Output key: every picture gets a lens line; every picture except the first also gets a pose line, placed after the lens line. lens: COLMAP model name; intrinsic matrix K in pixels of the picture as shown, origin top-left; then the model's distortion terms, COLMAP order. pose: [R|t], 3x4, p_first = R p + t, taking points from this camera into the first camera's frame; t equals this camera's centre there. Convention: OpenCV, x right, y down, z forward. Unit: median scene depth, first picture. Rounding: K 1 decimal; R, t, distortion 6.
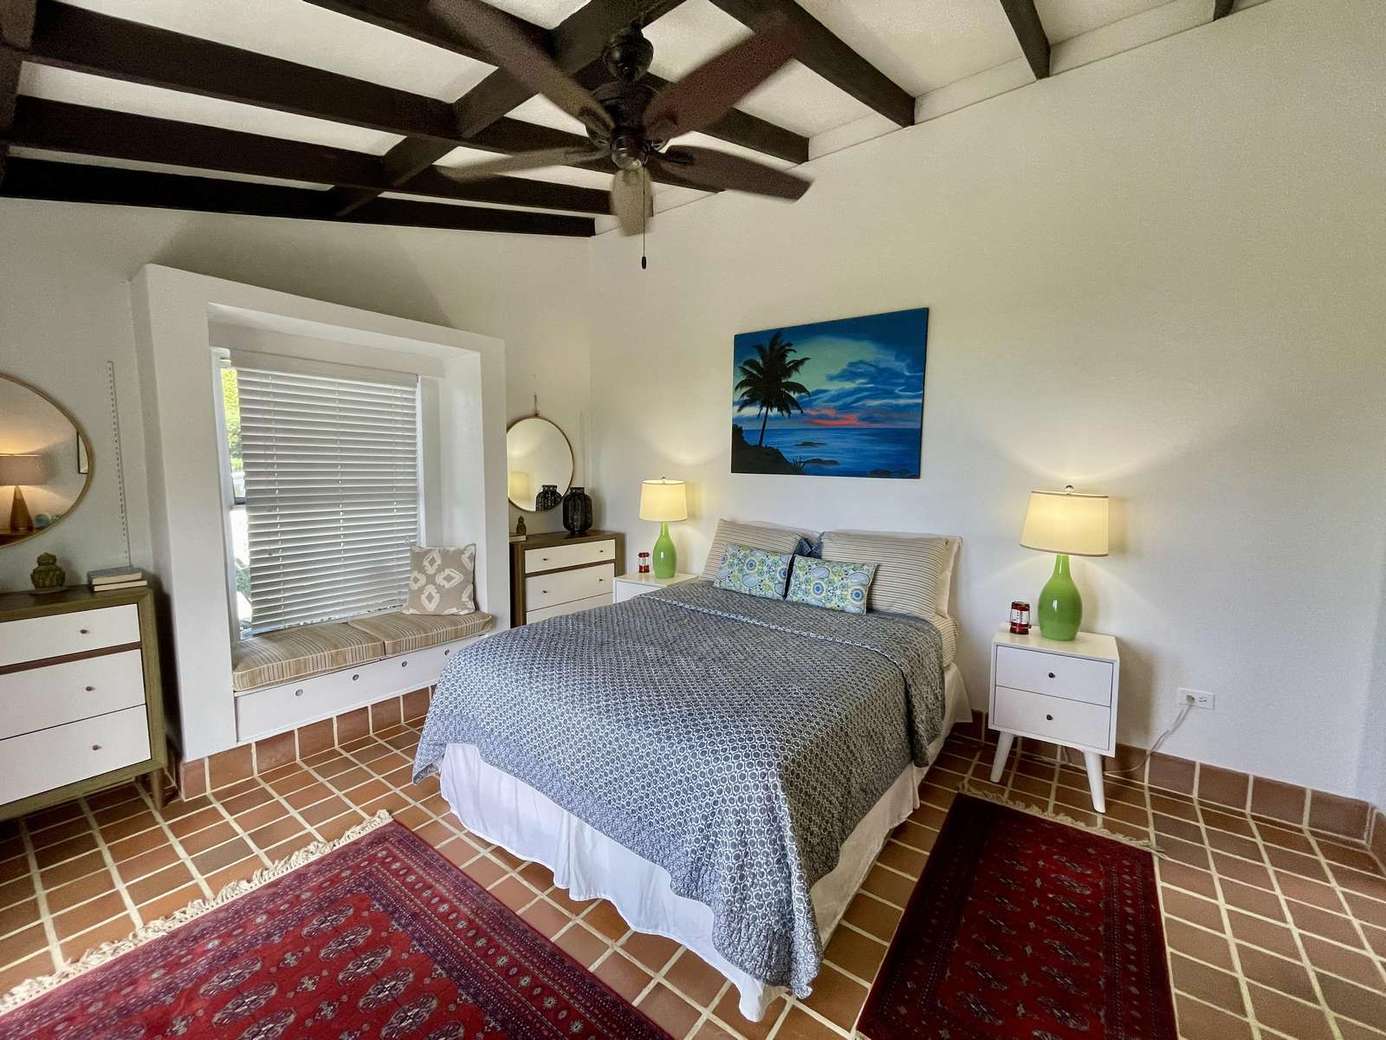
lens RADIAL K [[556.0, 0, 685.9], [0, 556.0, 518.6], [0, 0, 1]] dist [0.003160, 0.000673]
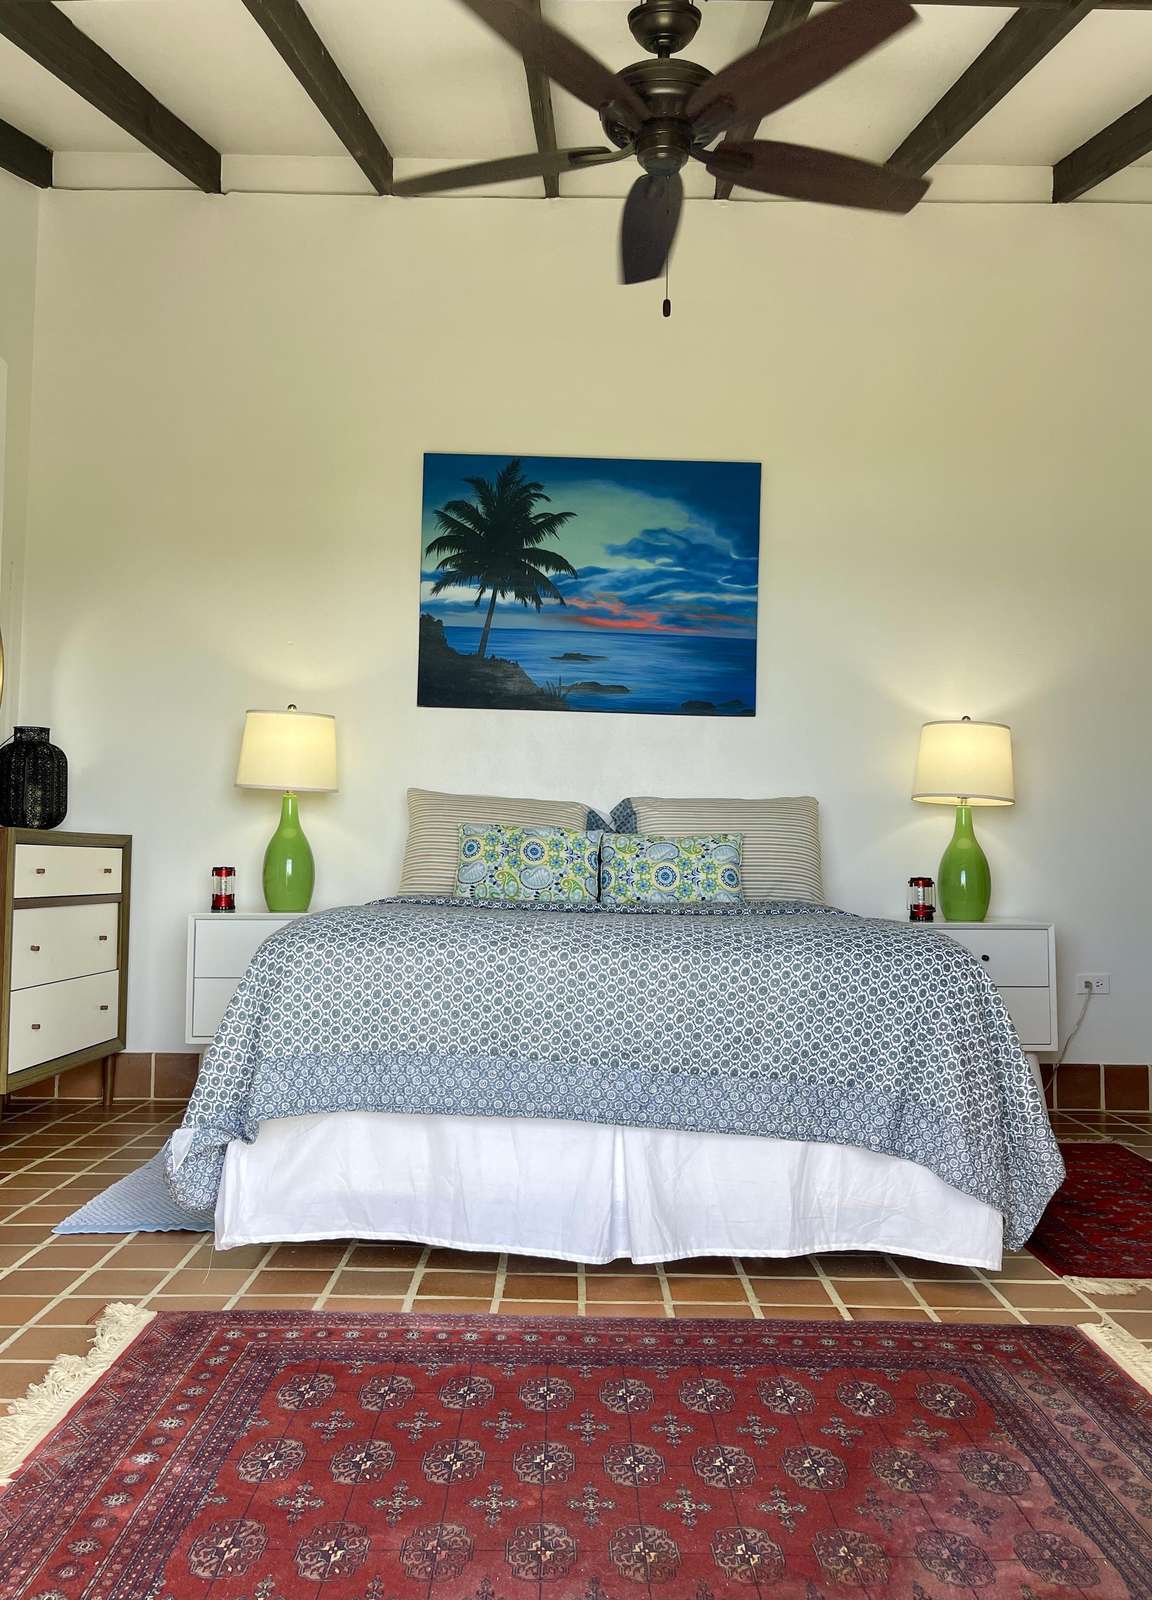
lens RADIAL K [[1323.1, 0, 590.7], [0, 1323.1, 785.0], [0, 0, 1]] dist [0.078274, -0.060423]
pose [[0.797489, 0.037509, 0.602166, -0.655824], [0.047134, 0.991142, -0.124161, 0.189565], [-0.601489, 0.127400, 0.788657, -0.098804]]
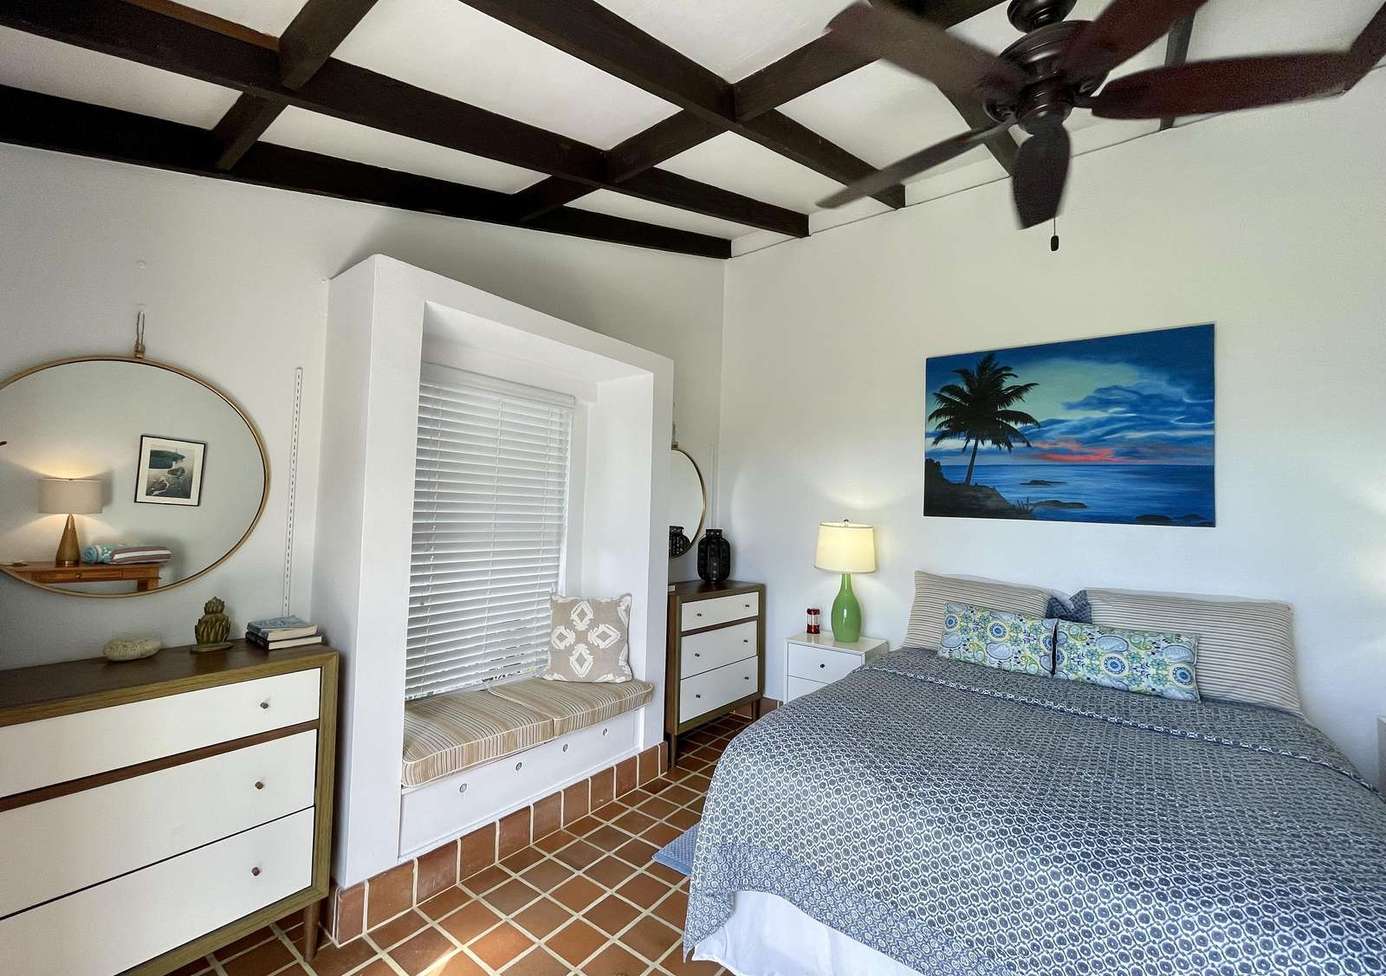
lens RADIAL K [[583.3, 0, 664.1], [0, 583.3, 483.5], [0, 0, 1]] dist [0.003225, -0.001682]
pose [[0.999458, 0.018834, -0.026999, -0.350830], [-0.022429, 0.989933, -0.139747, 0.002380], [0.024096, 0.140277, 0.989819, 0.128389]]
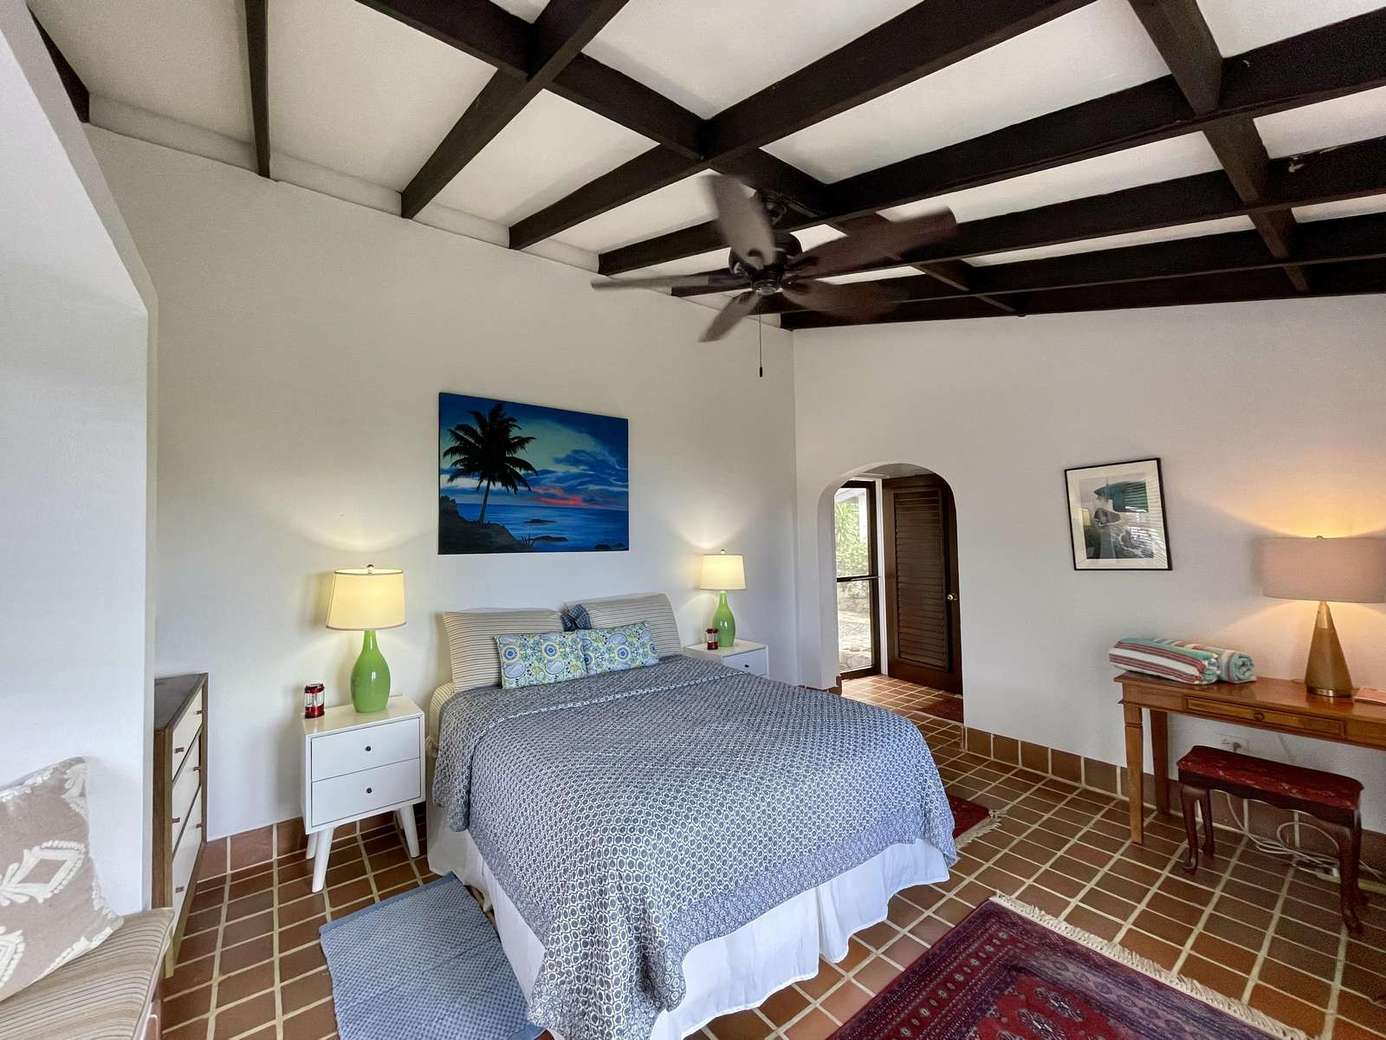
lens RADIAL K [[556.0, 0, 692.2], [0, 556.0, 516.7], [0, 0, 1]] dist [0.003160, 0.000673]
pose [[0.274088, 0.019011, 0.961517, -0.732776], [0.109511, 0.992684, -0.050844, -0.066479], [-0.955449, 0.119232, 0.270001, 0.503720]]
